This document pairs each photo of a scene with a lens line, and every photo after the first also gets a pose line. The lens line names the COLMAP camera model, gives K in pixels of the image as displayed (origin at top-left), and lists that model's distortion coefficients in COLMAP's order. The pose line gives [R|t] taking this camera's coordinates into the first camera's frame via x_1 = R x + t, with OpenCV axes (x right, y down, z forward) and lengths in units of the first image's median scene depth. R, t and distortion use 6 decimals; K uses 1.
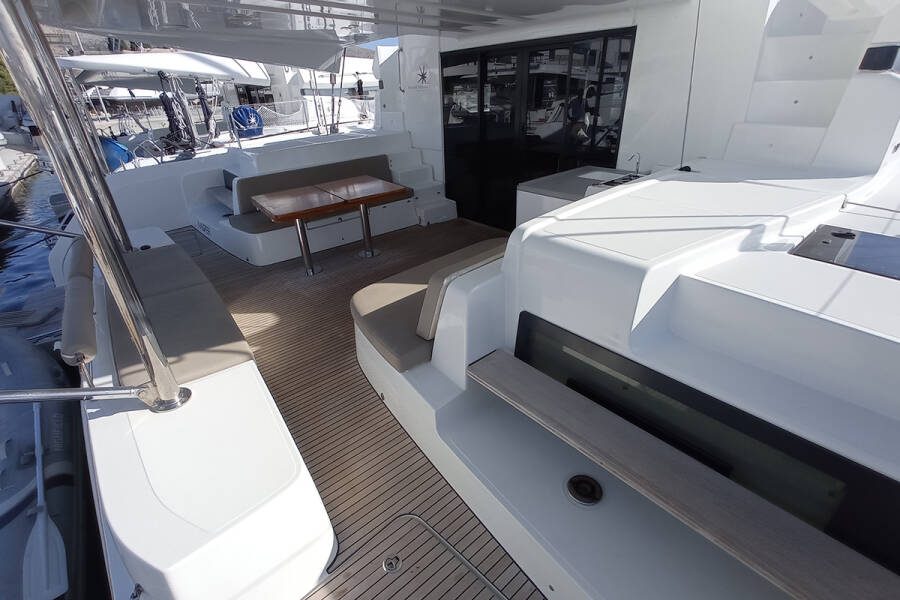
lens RADIAL K [[400.3, 0, 442.8], [0, 400.3, 303.9], [0, 0, 1]] dist [-0.030242, 0.007409]
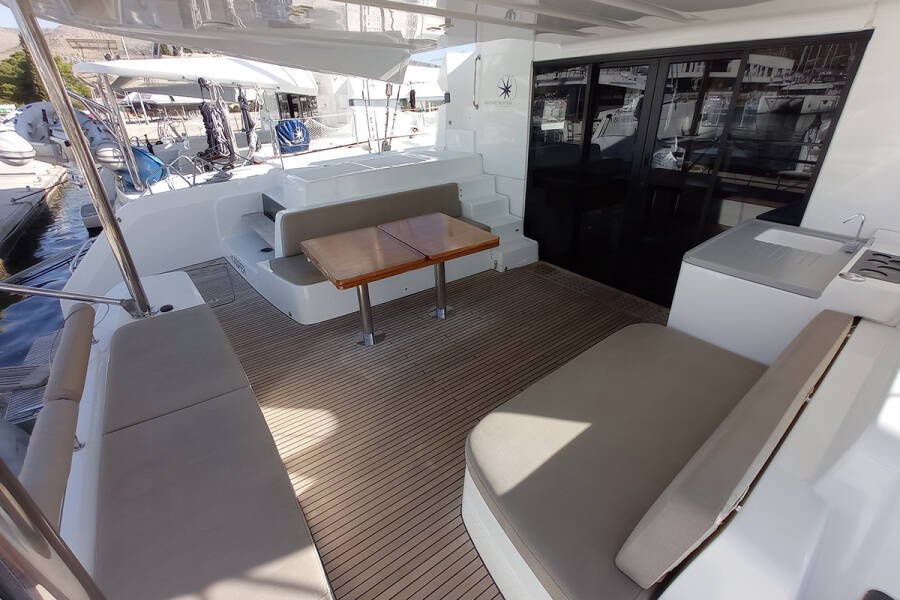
lens RADIAL K [[400.3, 0, 432.0], [0, 400.3, 299.6], [0, 0, 1]] dist [-0.030242, 0.007409]
pose [[0.996477, 0.047646, -0.069017, -0.144167], [-0.049073, 0.998612, -0.019120, -0.132480], [0.068011, 0.022440, 0.997432, 0.203711]]
